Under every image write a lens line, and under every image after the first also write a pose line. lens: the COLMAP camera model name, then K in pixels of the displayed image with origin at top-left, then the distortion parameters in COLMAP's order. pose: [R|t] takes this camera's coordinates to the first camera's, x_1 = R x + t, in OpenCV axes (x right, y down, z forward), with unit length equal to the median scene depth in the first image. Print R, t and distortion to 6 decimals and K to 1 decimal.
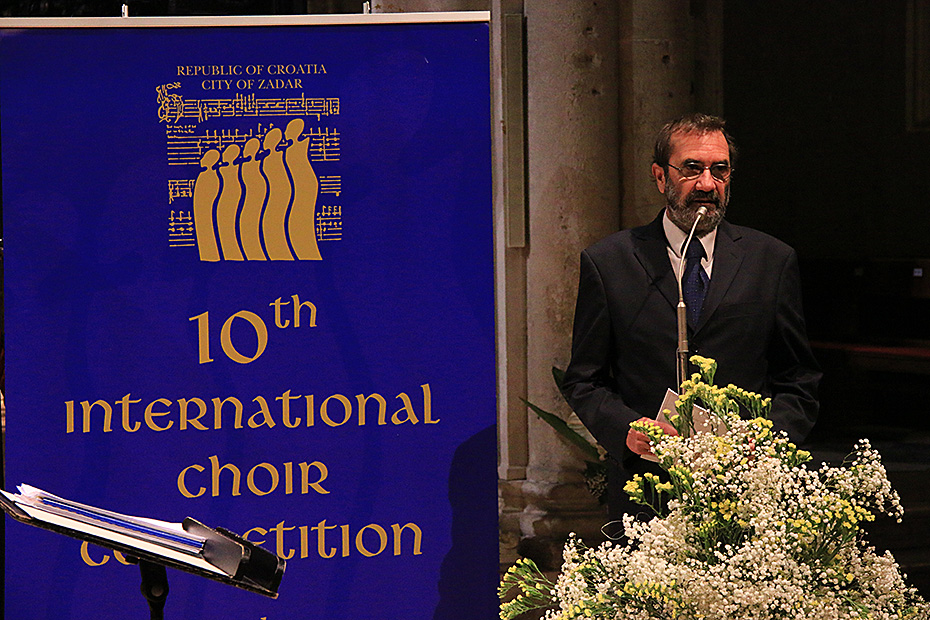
lens RADIAL K [[2671.4, 0, 465.0], [0, 2671.4, 310.0], [0, 0, 1]] dist [0.533505, 0.192421]
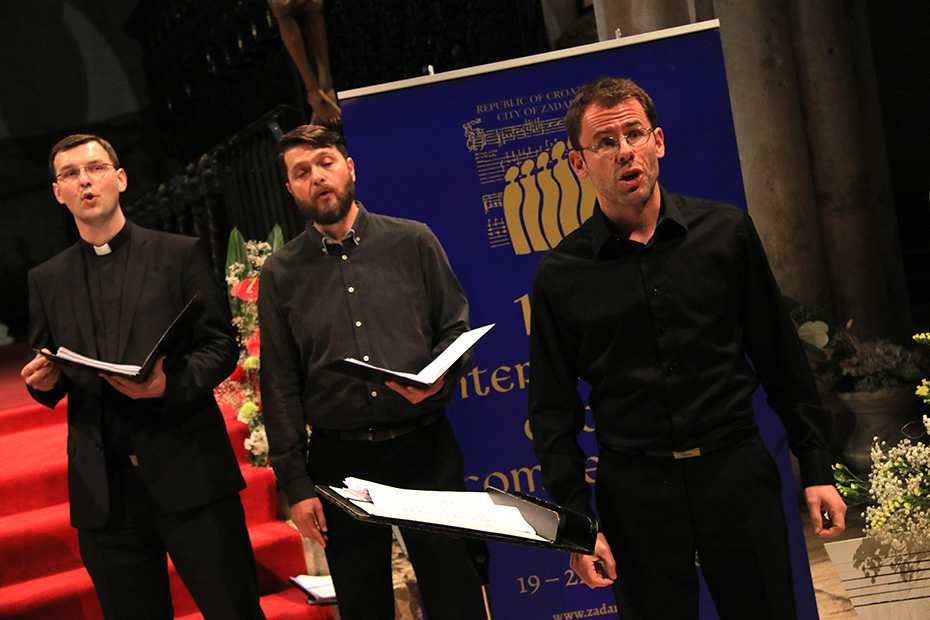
lens RADIAL K [[1655.1, 0, 465.7], [0, 1655.1, 321.4], [0, 0, 1]] dist [0.210973, -0.003909]
pose [[0.982842, -0.144939, -0.114077, -0.037191], [0.147851, 0.988856, 0.017449, -0.004411], [0.110277, -0.034016, 0.993319, 0.219534]]
